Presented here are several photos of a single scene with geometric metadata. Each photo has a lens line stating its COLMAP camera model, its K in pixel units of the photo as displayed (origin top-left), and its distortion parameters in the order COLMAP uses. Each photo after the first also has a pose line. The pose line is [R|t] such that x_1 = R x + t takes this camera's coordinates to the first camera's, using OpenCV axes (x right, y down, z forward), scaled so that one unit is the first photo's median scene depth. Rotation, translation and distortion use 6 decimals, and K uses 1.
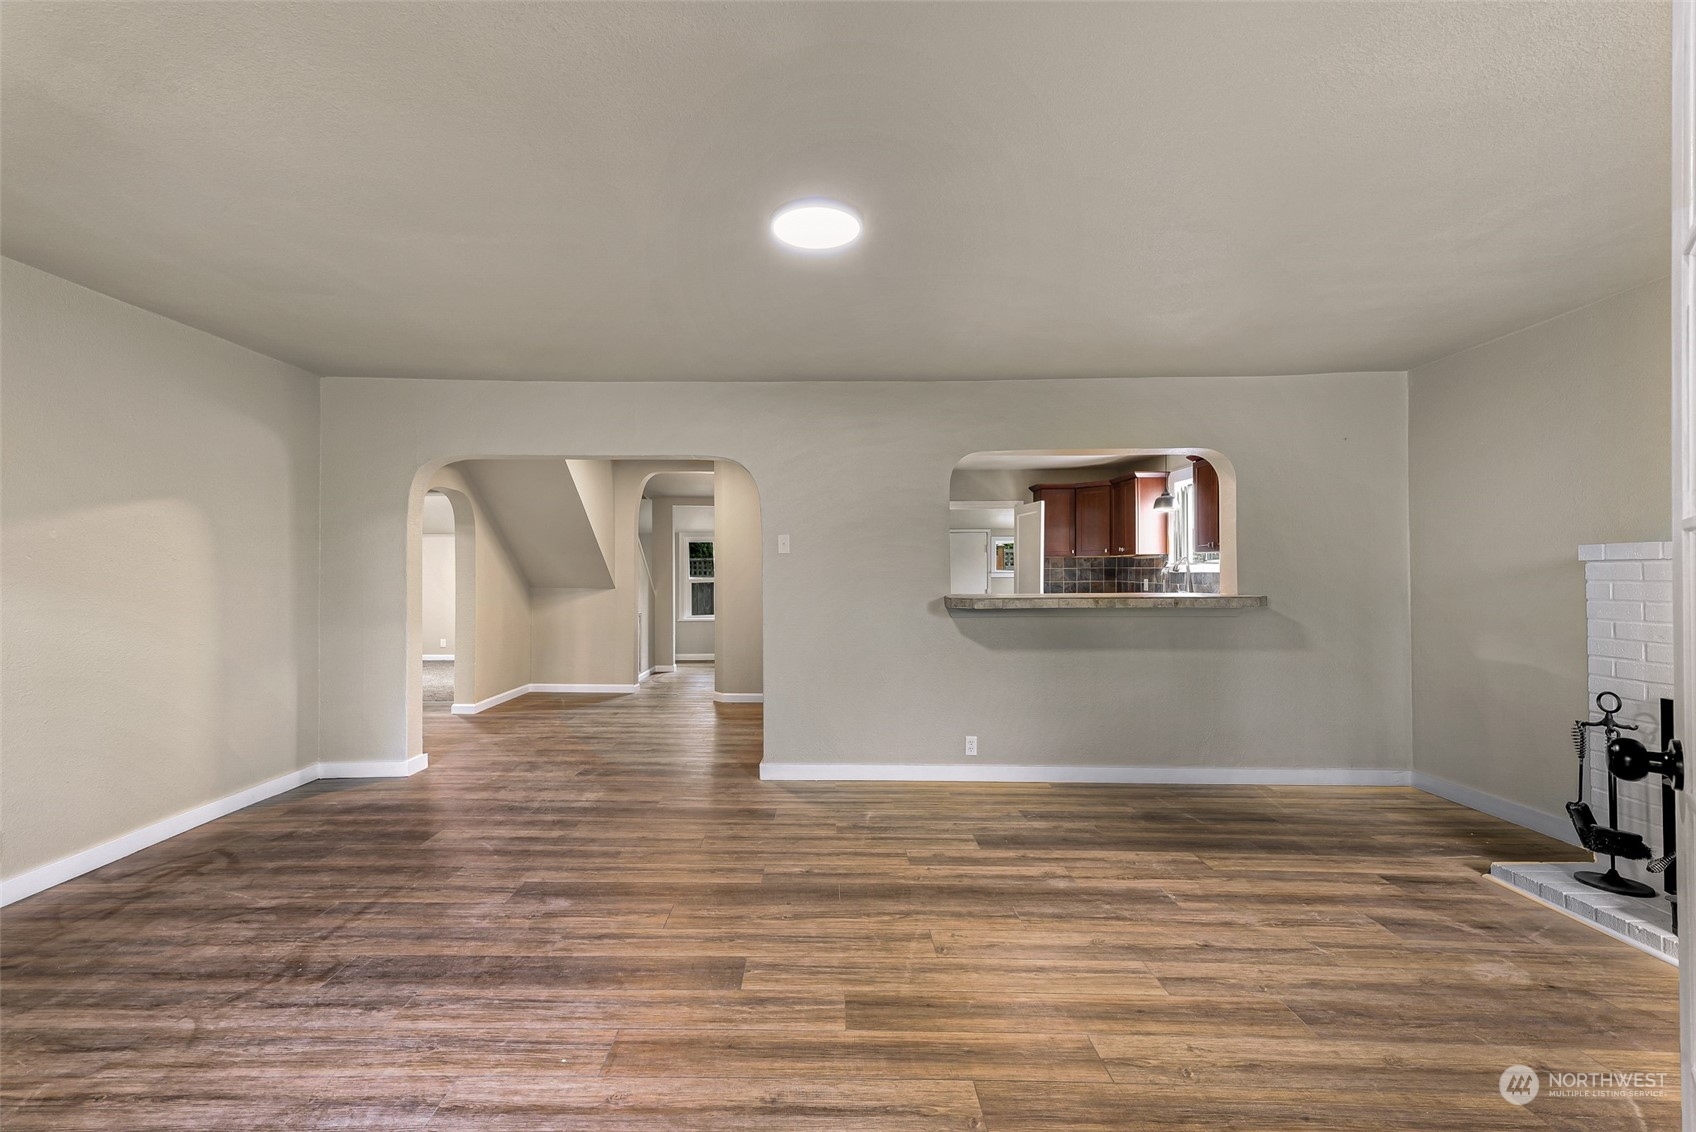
lens RADIAL K [[700.7, 0, 805.0], [0, 700.7, 569.5], [0, 0, 1]] dist [0.016872, -0.000349]
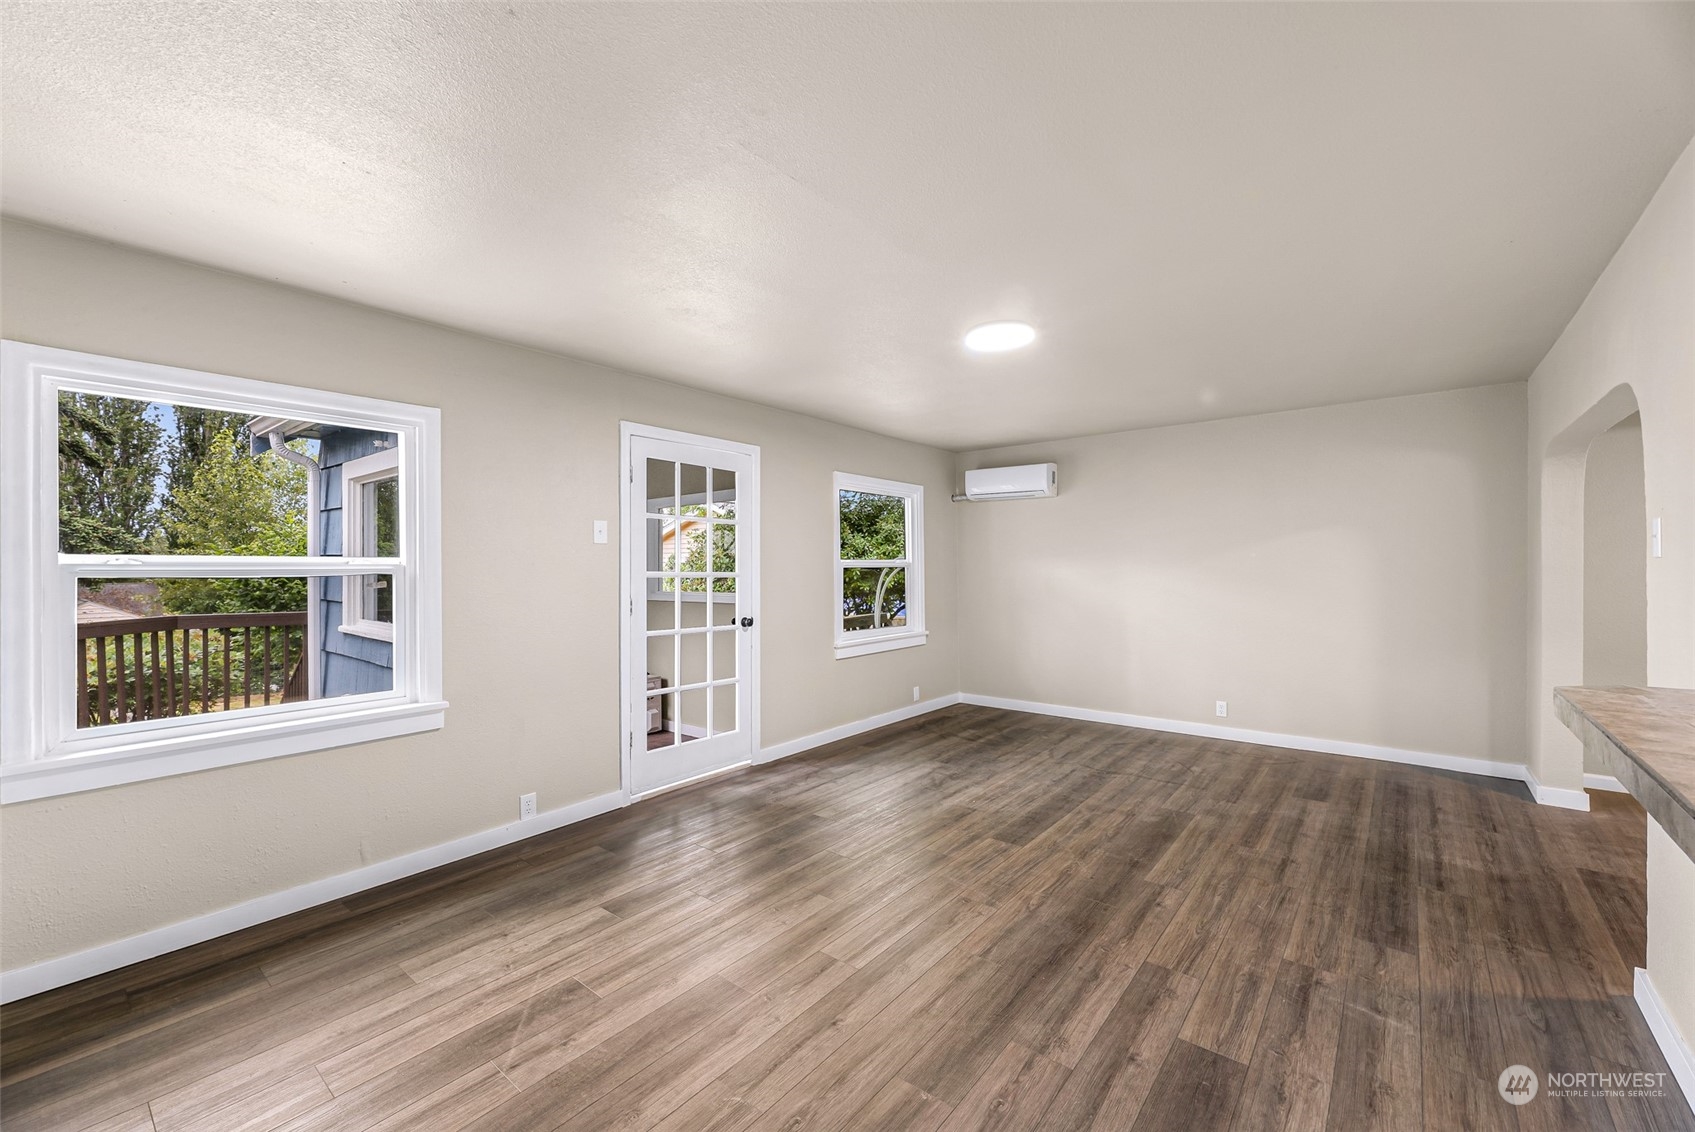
lens RADIAL K [[694.7, 0, 847.5], [0, 694.7, 566.0], [0, 0, 1]] dist [0.002707, -0.003194]
pose [[-0.608801, 0.009096, -0.793270, 0.964452], [0.010718, 0.999937, 0.003239, -0.031366], [0.793250, -0.006530, -0.608861, 1.202256]]
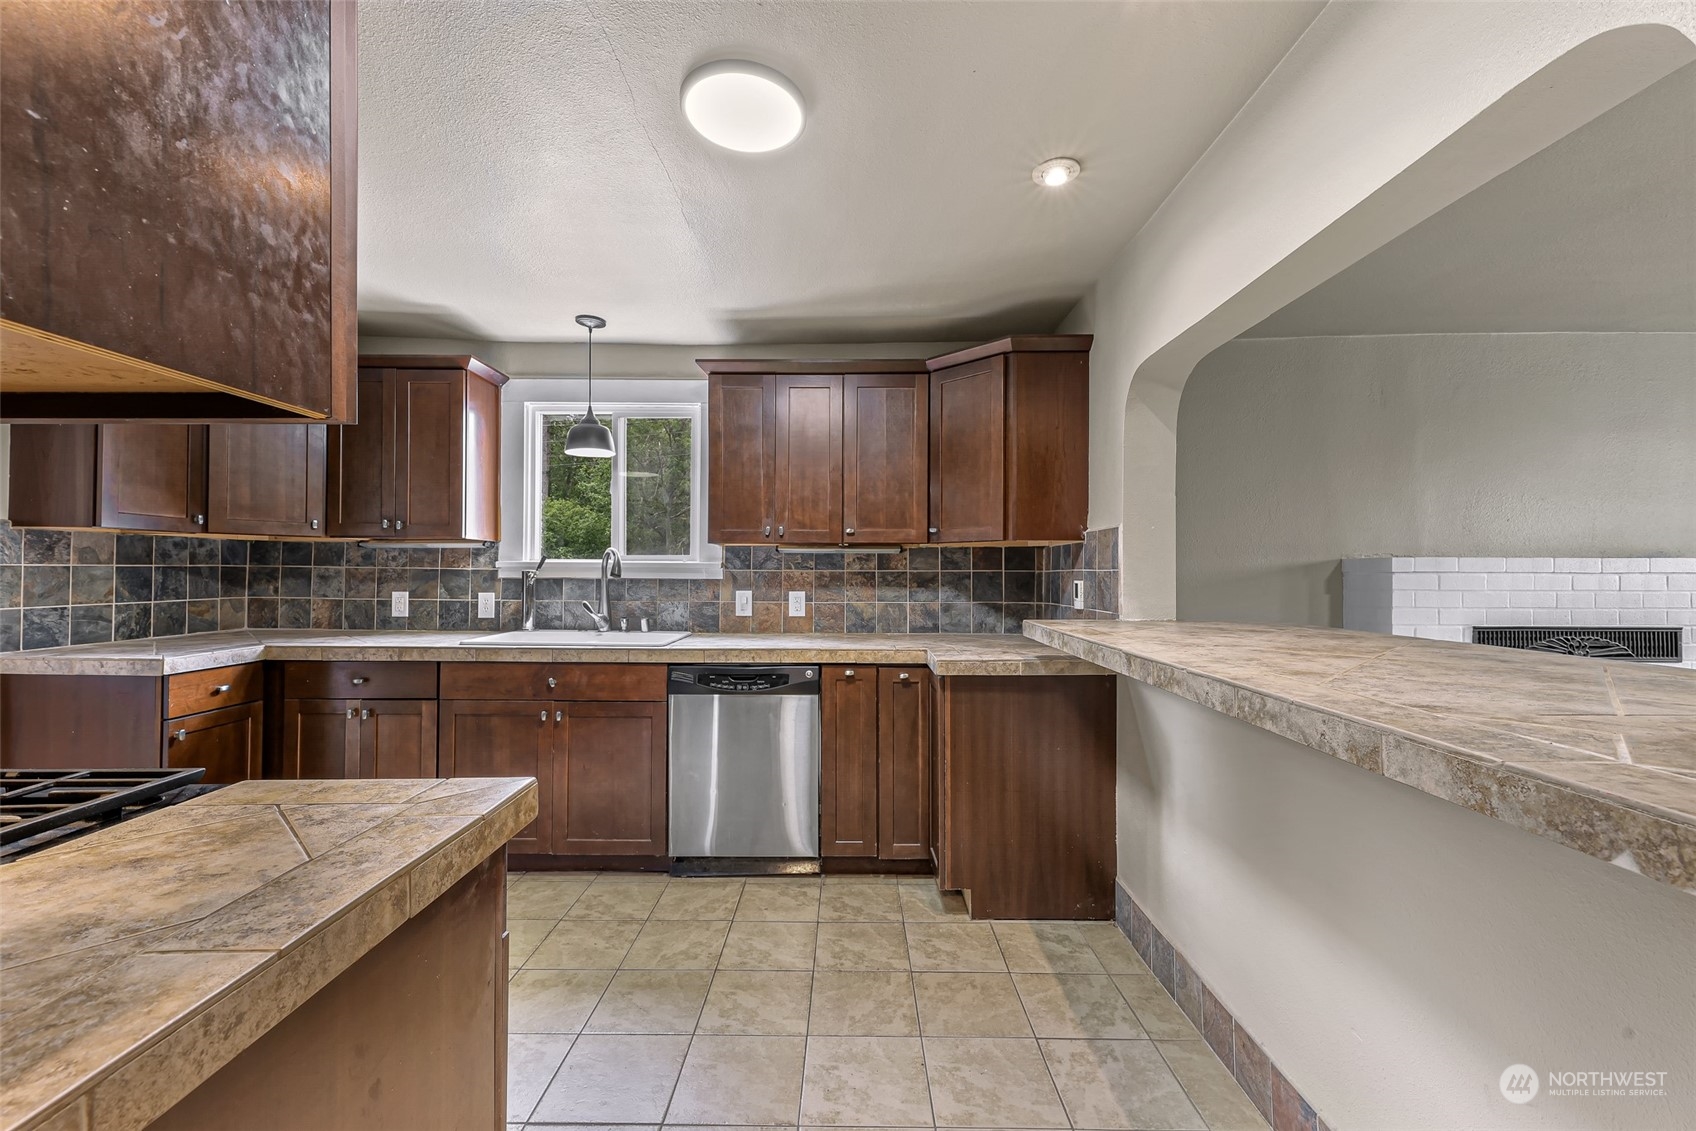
lens RADIAL K [[686.3, 0, 847.2], [0, 686.3, 567.7], [0, 0, 1]] dist [0.009759, 0.000049]
pose [[-0.021009, 0.011978, 0.999708, 0.054716], [-0.008134, 0.999893, -0.012151, 0.002454], [-0.999746, -0.008387, -0.020910, 1.797563]]
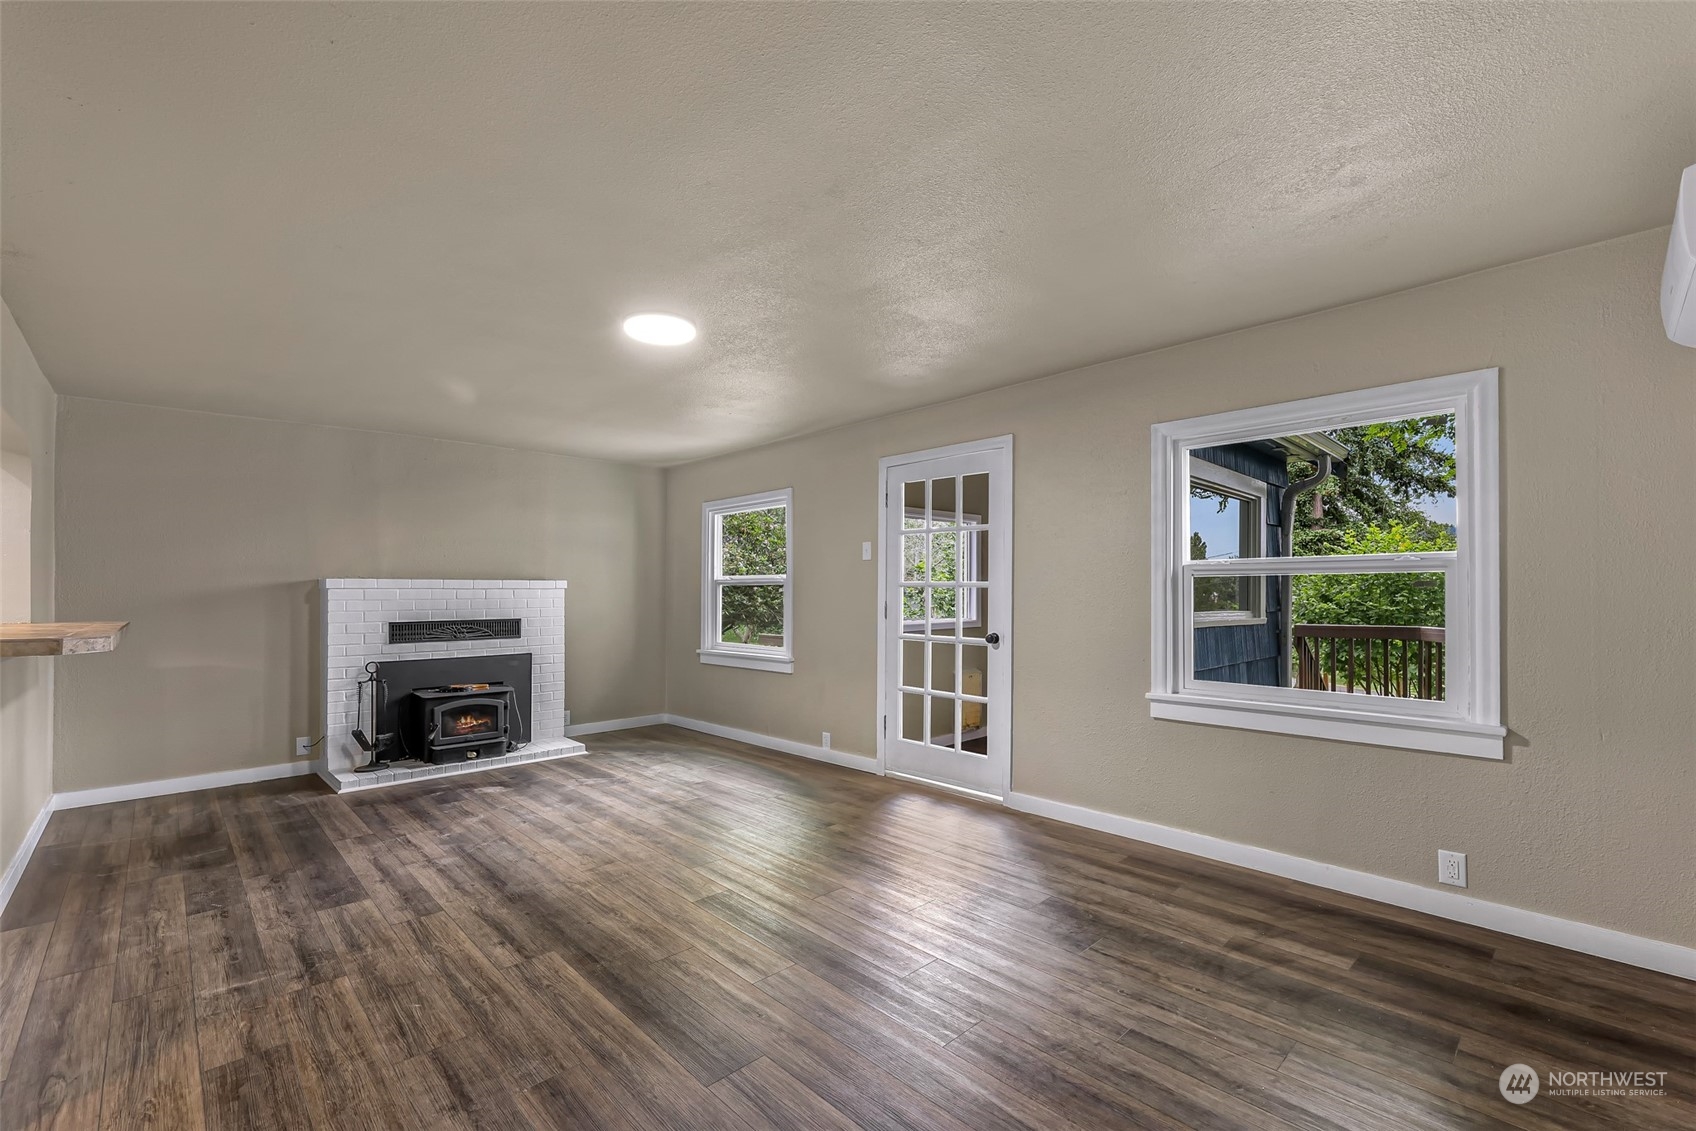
lens RADIAL K [[712.1, 0, 851.9], [0, 712.1, 590.0], [0, 0, 1]] dist [0.002725, -0.004048]
pose [[-0.712078, 0.009738, 0.702032, -0.875183], [0.002013, 0.999928, -0.011829, 0.015540], [-0.702097, -0.007010, -0.712047, 1.277611]]
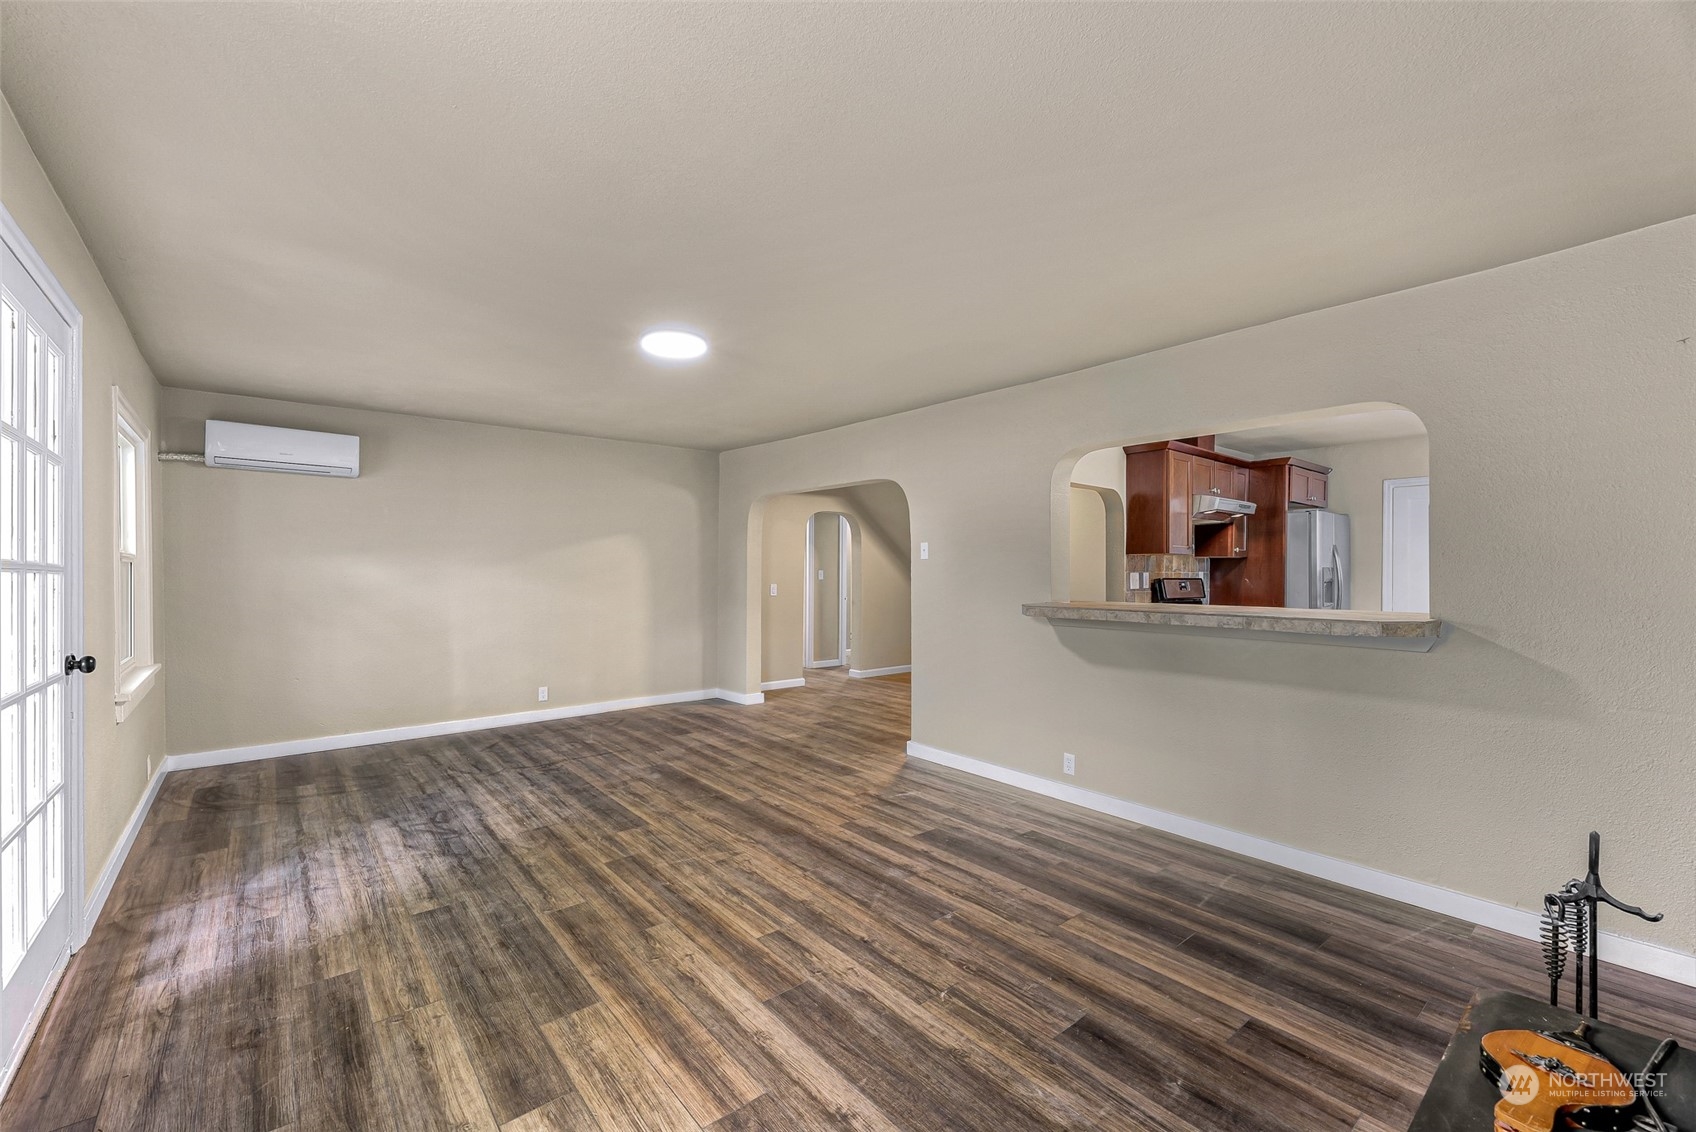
lens RADIAL K [[686.3, 0, 847.2], [0, 686.3, 568.2], [0, 0, 1]] dist [0.009759, 0.000049]
pose [[0.662480, 0.004386, -0.749067, 1.022198], [-0.001339, 0.999988, 0.004671, -0.021311], [0.749078, -0.002091, 0.662478, 0.236923]]
